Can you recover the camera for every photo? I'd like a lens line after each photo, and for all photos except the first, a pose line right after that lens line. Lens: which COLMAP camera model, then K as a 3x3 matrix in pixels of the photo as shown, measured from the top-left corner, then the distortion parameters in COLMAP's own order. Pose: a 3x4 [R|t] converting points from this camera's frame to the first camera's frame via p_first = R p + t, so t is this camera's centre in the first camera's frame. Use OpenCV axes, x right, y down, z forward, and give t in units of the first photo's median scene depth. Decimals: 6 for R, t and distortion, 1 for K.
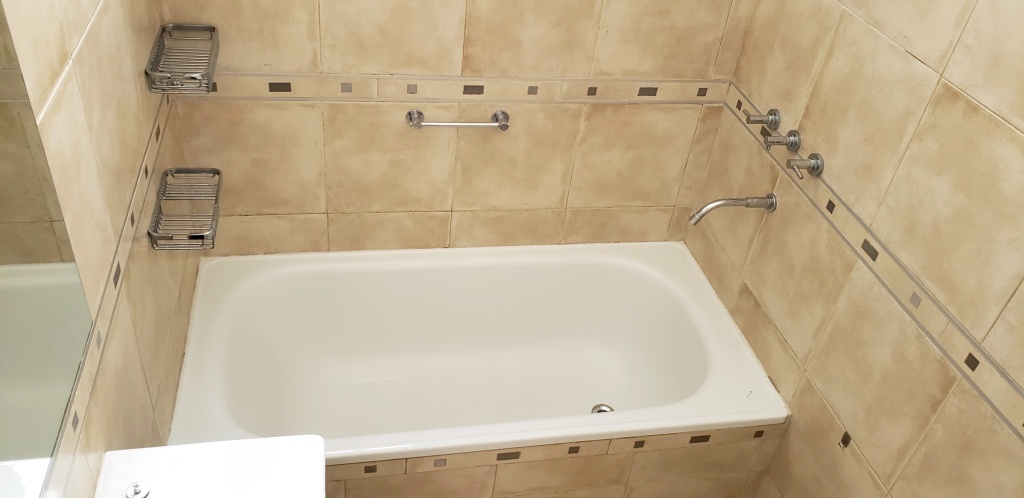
lens RADIAL K [[802.9, 0, 513.9], [0, 802.9, 245.5], [0, 0, 1]] dist [0.124005, -0.203039]
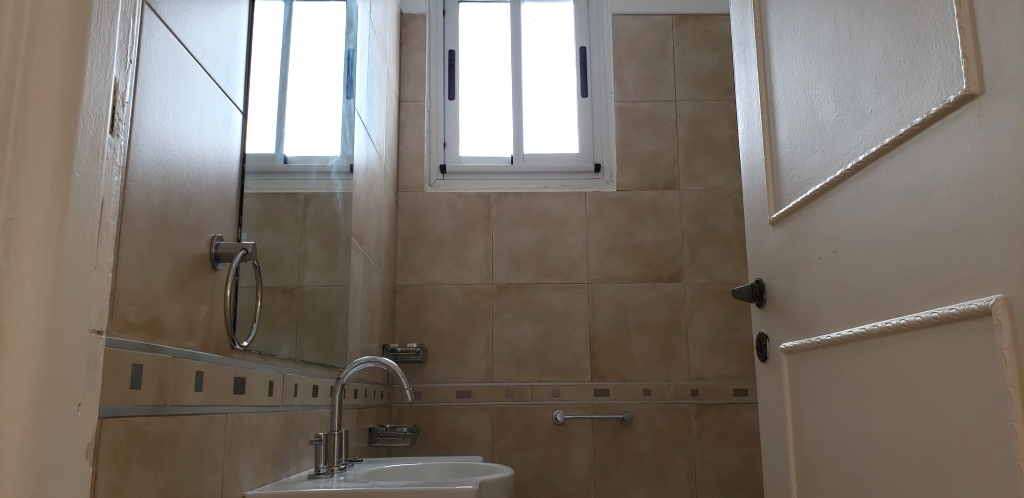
lens RADIAL K [[802.9, 0, 513.9], [0, 802.9, 245.5], [0, 0, 1]] dist [0.124005, -0.203039]
pose [[0.976771, -0.149409, -0.153608, 0.048916], [-0.014783, 0.668146, -0.743883, 0.629083], [0.213775, 0.728874, 0.650417, -0.079469]]
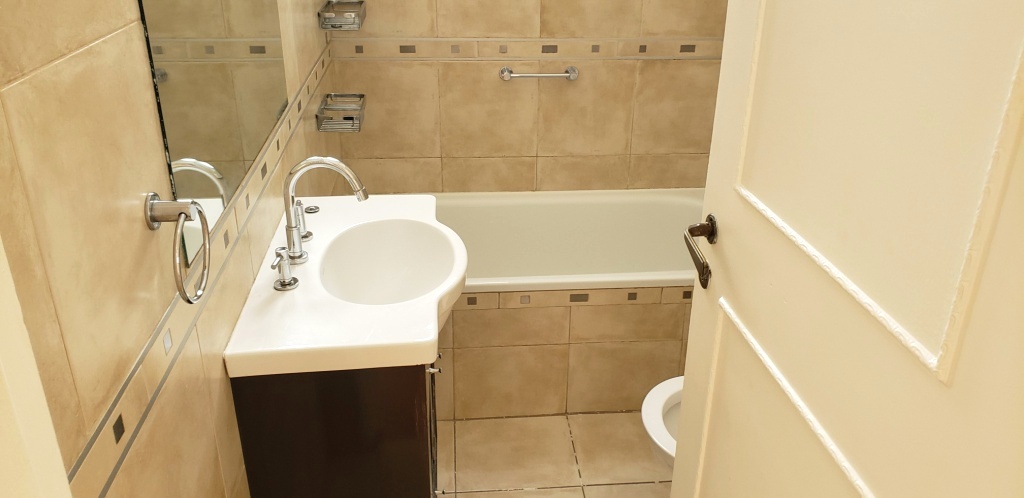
lens RADIAL K [[802.0, 0, 524.7], [0, 802.0, 244.3], [0, 0, 1]] dist [0.113067, -0.200779]
pose [[0.990826, -0.041027, -0.128770, 0.064581], [0.013097, 0.977473, -0.210653, 0.386564], [0.134511, 0.207034, 0.969043, -0.210336]]
